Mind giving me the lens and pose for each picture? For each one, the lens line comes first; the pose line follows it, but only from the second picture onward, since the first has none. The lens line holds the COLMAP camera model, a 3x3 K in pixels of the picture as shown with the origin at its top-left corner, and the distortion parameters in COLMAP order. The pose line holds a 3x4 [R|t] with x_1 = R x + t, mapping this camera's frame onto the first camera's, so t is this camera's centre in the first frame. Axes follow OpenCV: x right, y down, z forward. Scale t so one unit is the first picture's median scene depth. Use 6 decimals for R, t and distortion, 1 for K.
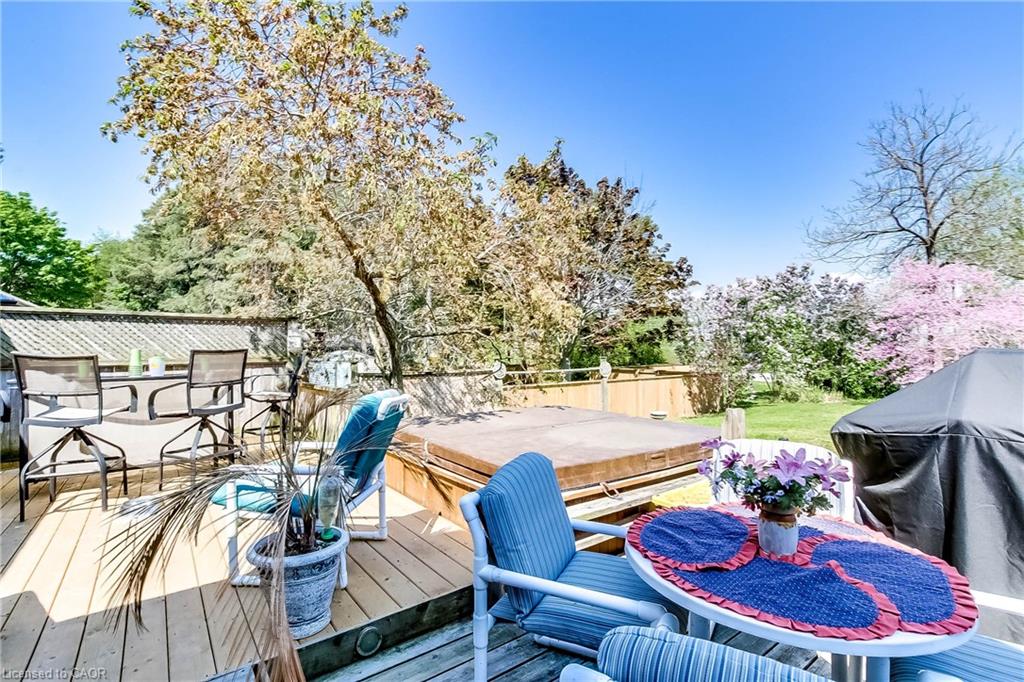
lens RADIAL K [[471.0, 0, 503.7], [0, 471.0, 342.1], [0, 0, 1]] dist [-0.026920, 0.005658]
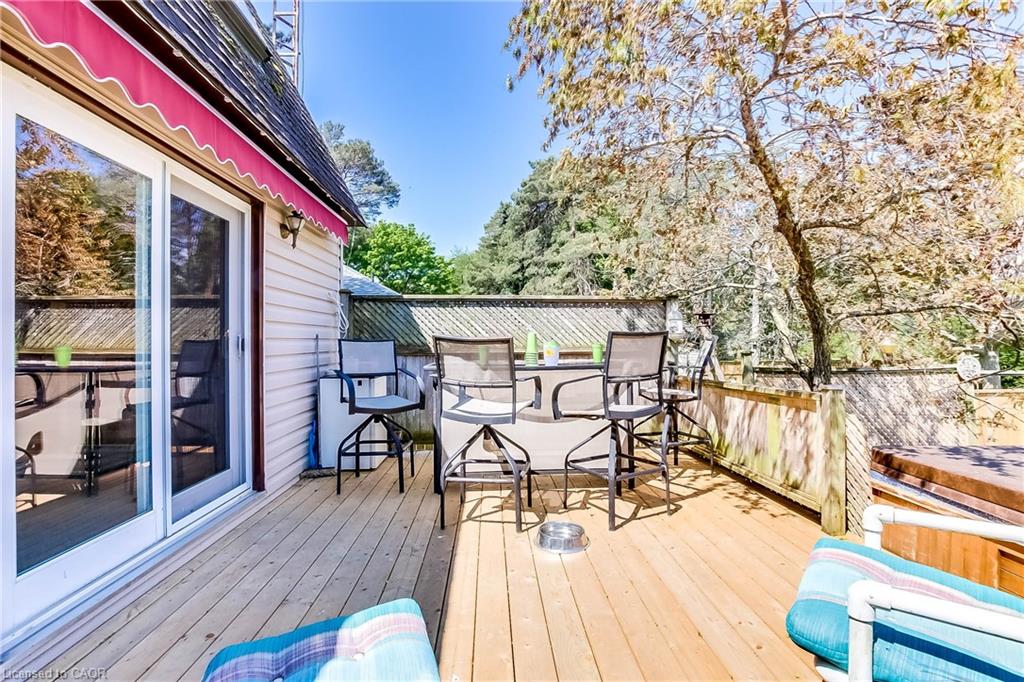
lens RADIAL K [[471.0, 0, 516.7], [0, 471.0, 346.2], [0, 0, 1]] dist [-0.026920, 0.005658]
pose [[0.834054, 0.004761, -0.551662, -0.256810], [0.008334, 0.999740, 0.021228, 0.015431], [0.551620, -0.022303, 0.833798, 0.198986]]
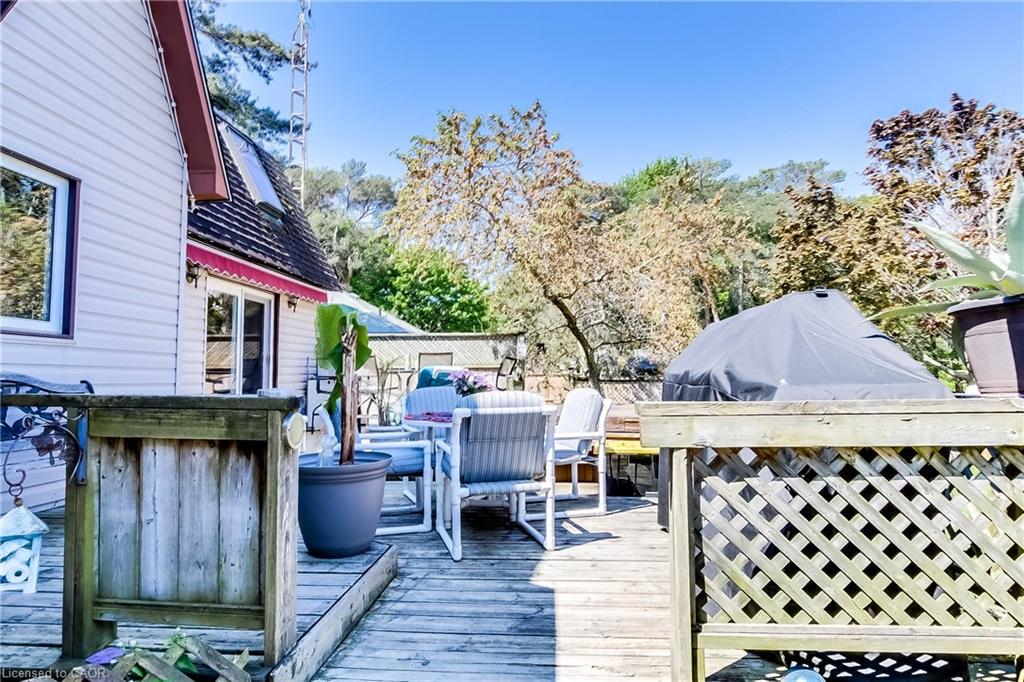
lens RADIAL K [[581.0, 0, 514.1], [0, 581.0, 340.7], [0, 0, 1]] dist [-0.006045, -0.000391]
pose [[0.755858, -0.039338, -0.653553, 0.662770], [0.007321, 0.998639, -0.051642, 0.058417], [0.654695, 0.034249, 0.755117, -0.255331]]
